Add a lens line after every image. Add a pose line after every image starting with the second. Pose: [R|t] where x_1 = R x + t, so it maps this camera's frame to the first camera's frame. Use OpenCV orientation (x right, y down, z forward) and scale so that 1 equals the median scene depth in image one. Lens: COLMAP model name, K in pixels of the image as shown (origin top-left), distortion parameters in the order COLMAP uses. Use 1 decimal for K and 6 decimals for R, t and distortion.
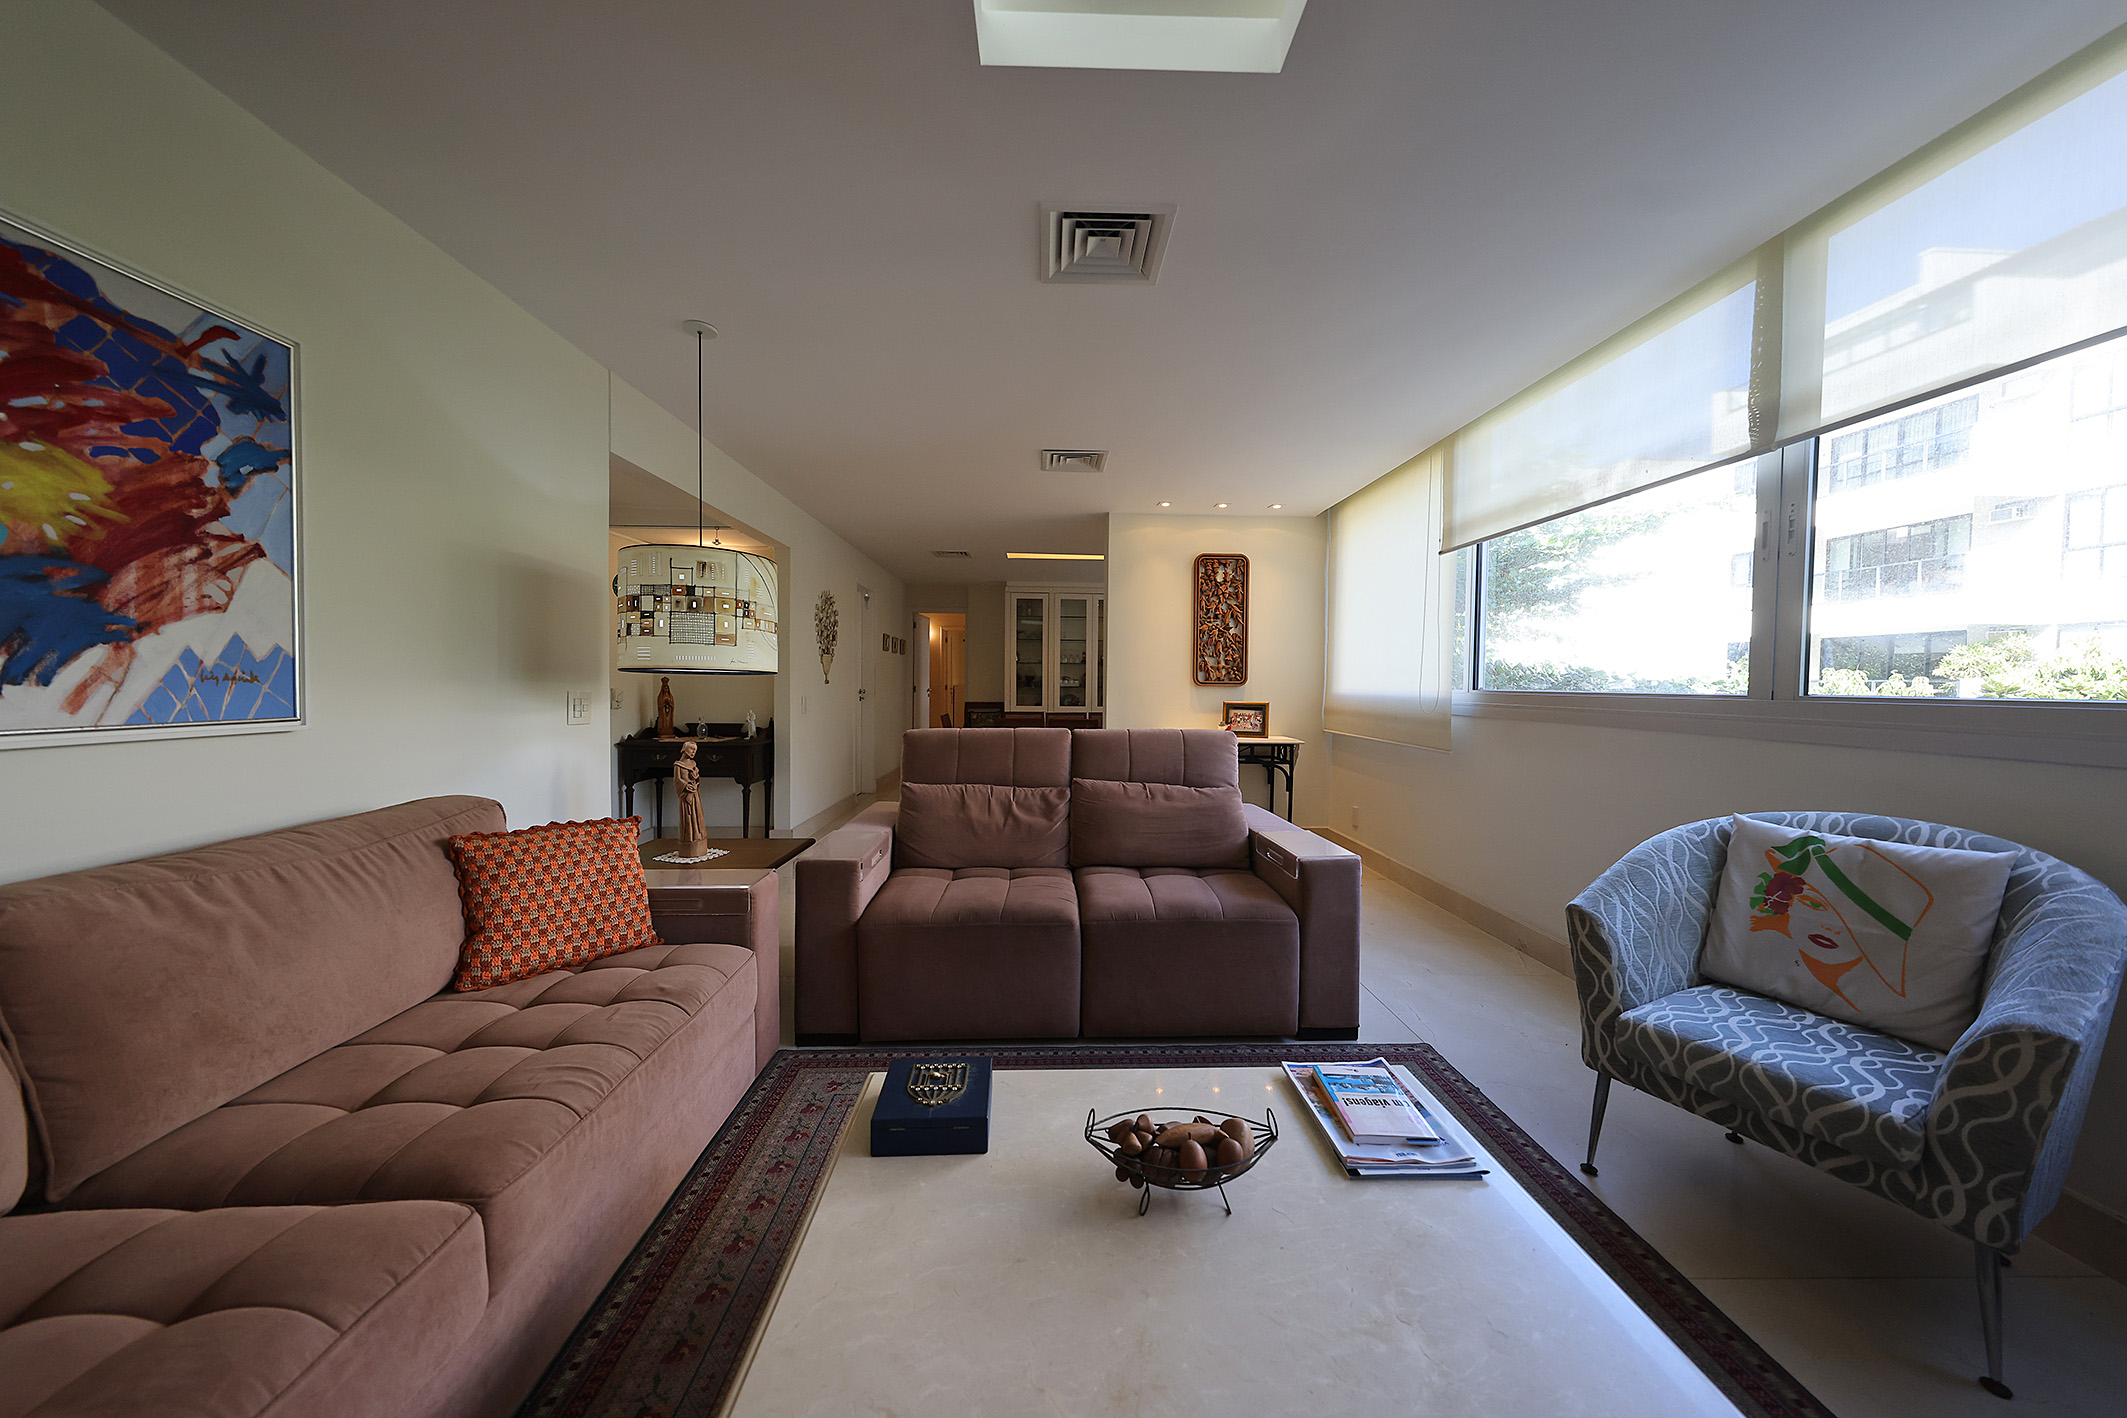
lens RADIAL K [[696.4, 0, 1062.7], [0, 696.4, 704.3], [0, 0, 1]] dist [-0.000089, 0.000043]
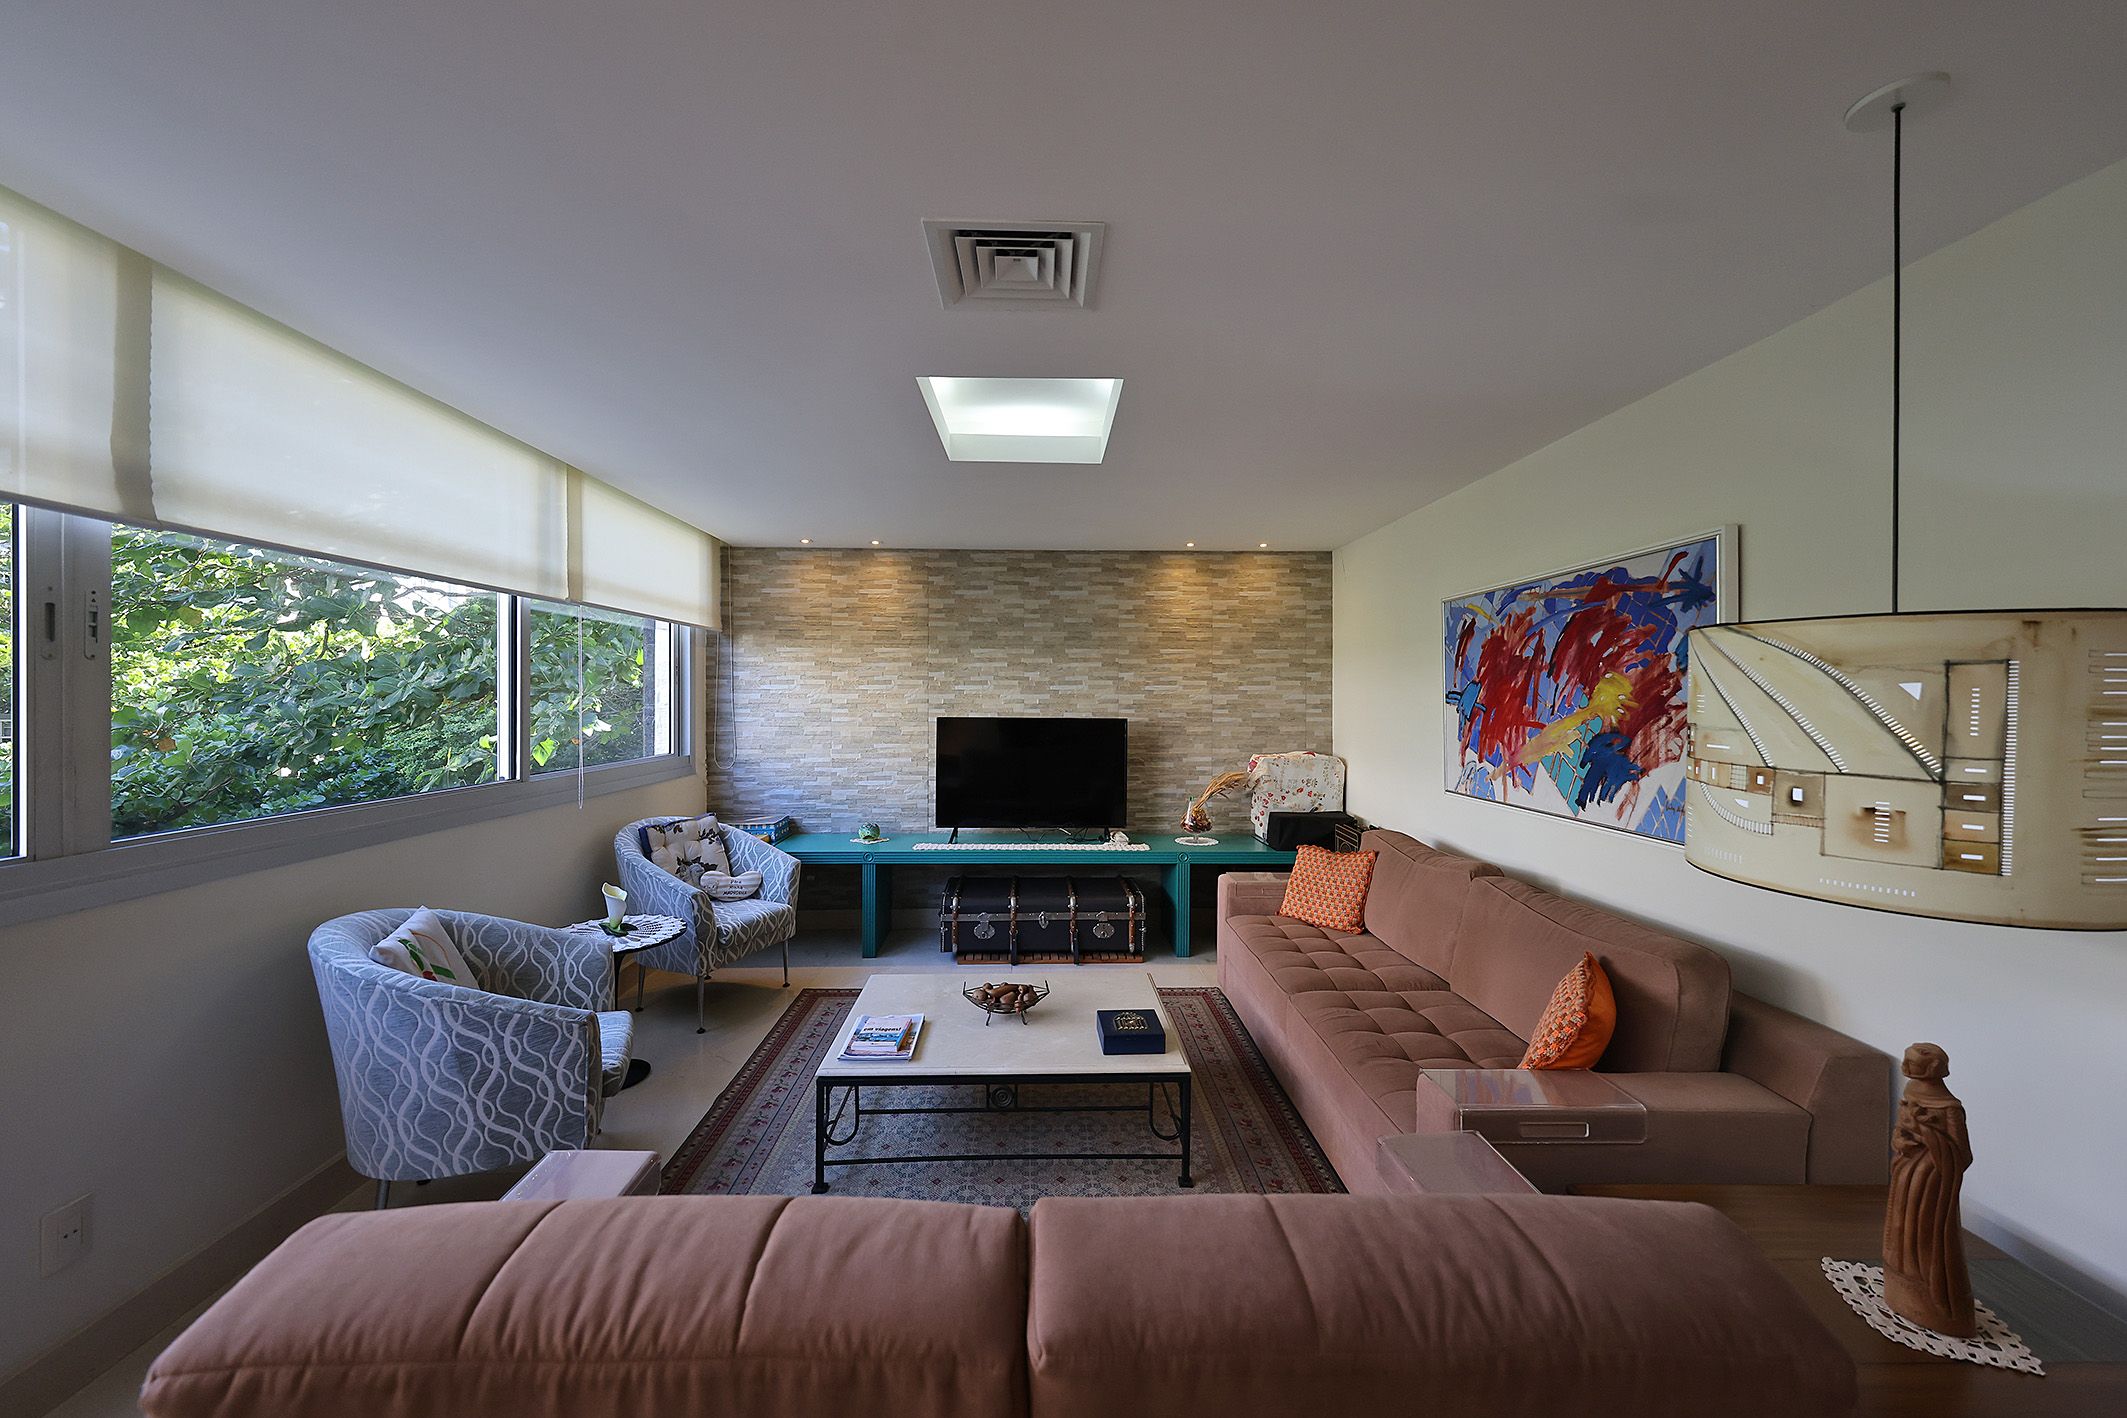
lens RADIAL K [[794.9, 0, 1061.2], [0, 794.9, 702.4], [0, 0, 1]] dist [0.003866, -0.000140]
pose [[-0.999928, -0.012026, -0.000575, 0.001538], [-0.012039, 0.999235, 0.037197, -0.280343], [0.000127, 0.037201, -0.999308, 2.459331]]
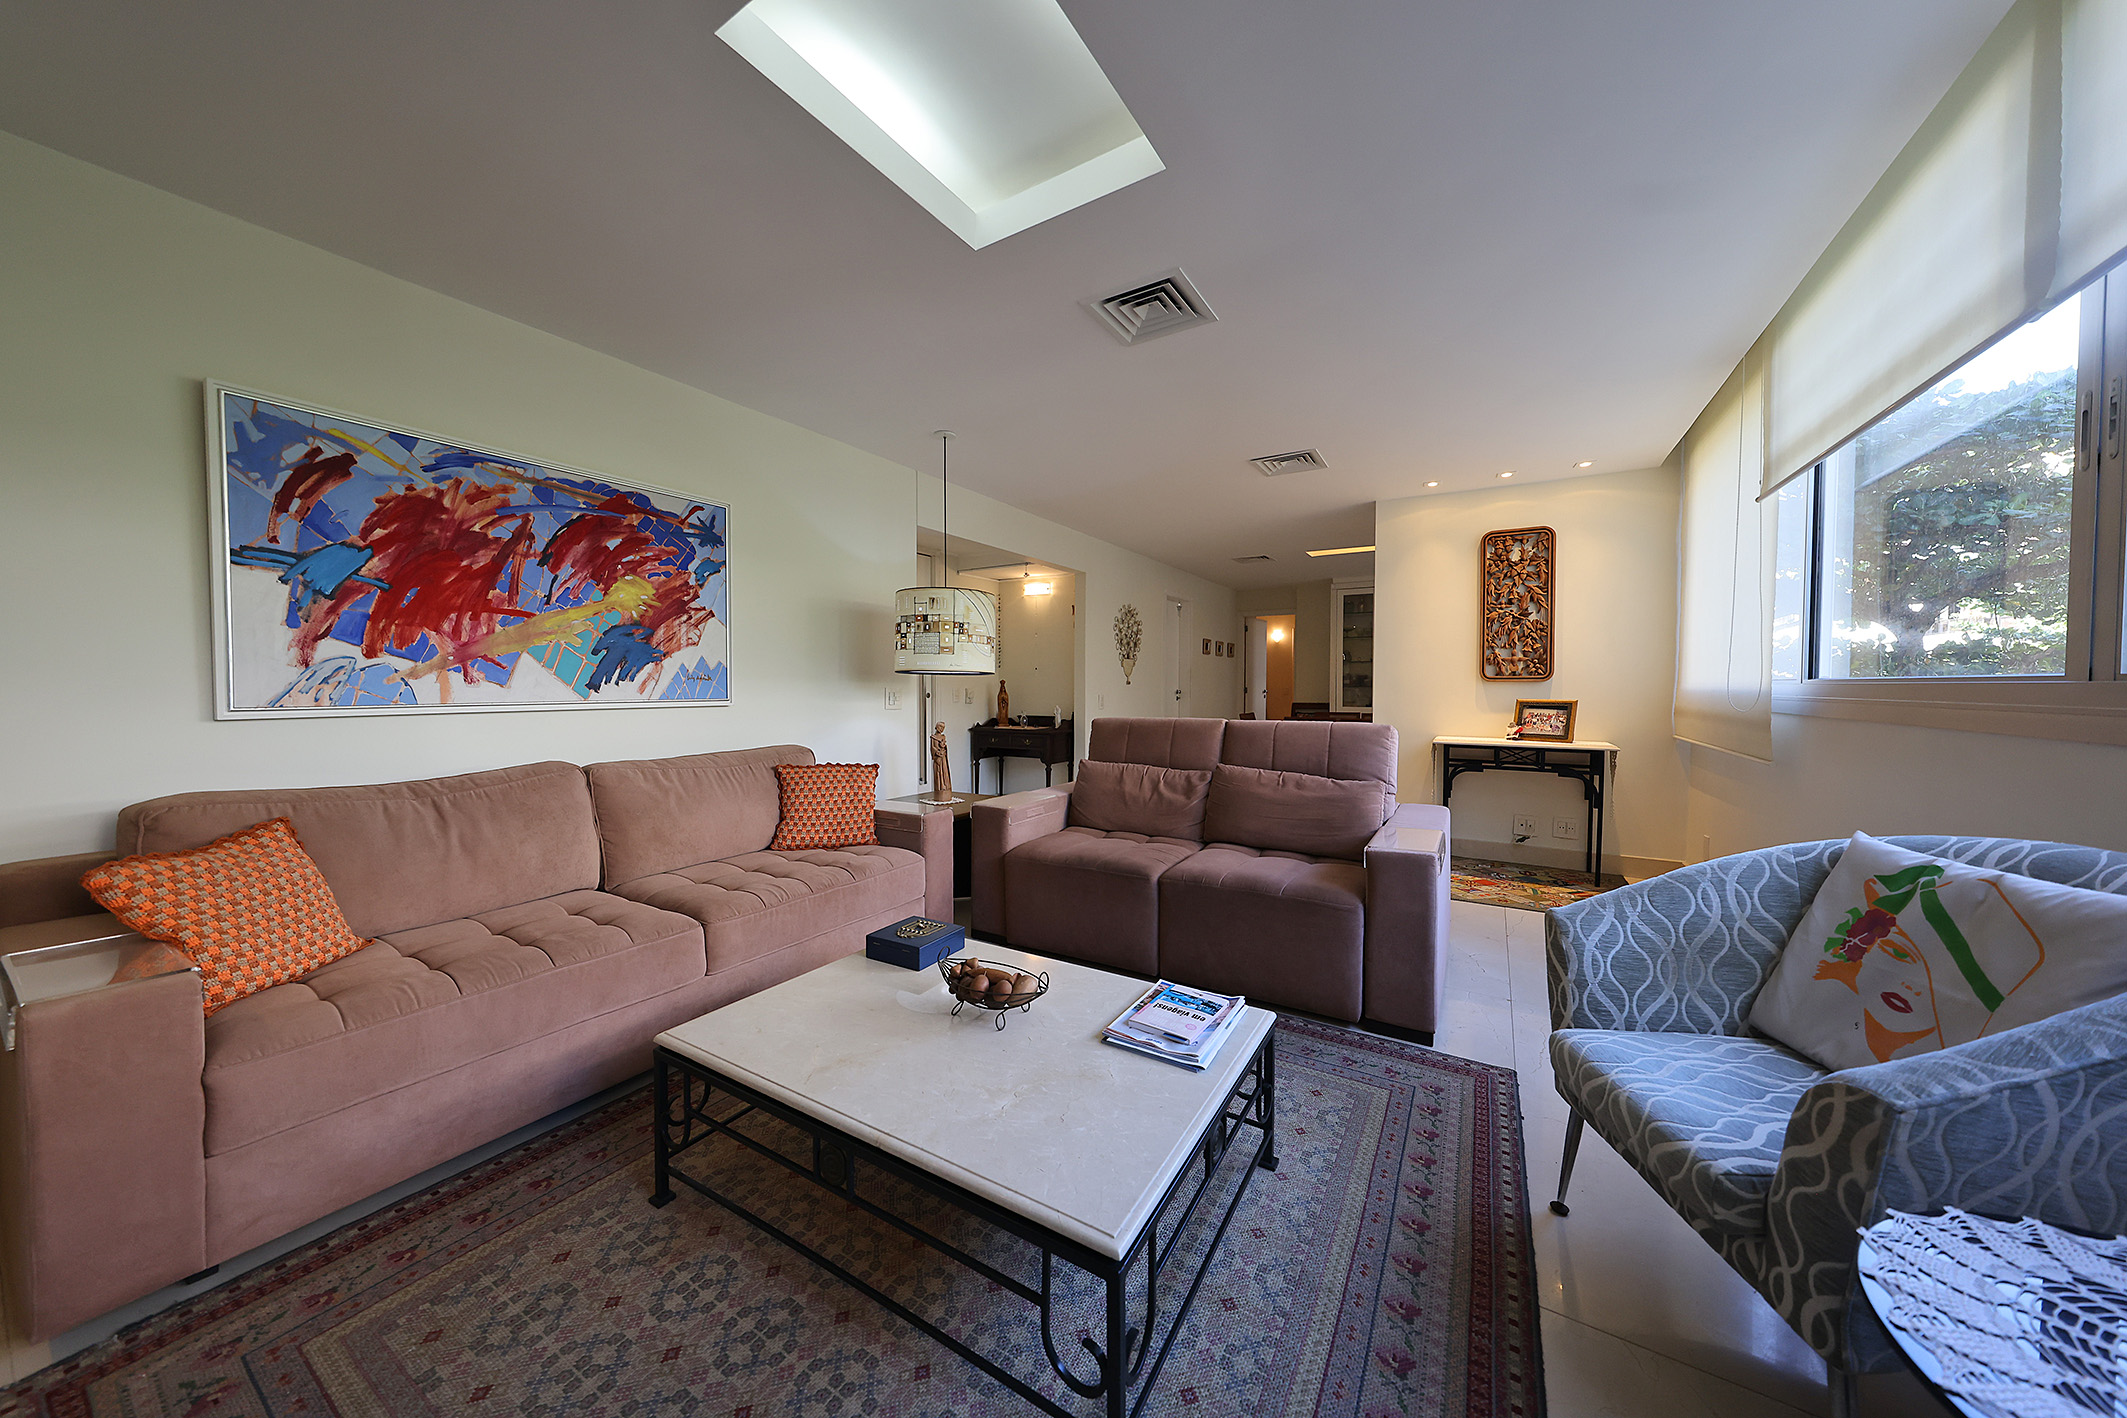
lens RADIAL K [[696.4, 0, 1062.7], [0, 696.4, 704.3], [0, 0, 1]] dist [-0.000089, 0.000043]
pose [[0.835718, 0.004703, -0.549139, 0.771994], [-0.008762, 0.999950, -0.004770, 0.037097], [0.549089, 0.008798, 0.835717, -0.105080]]
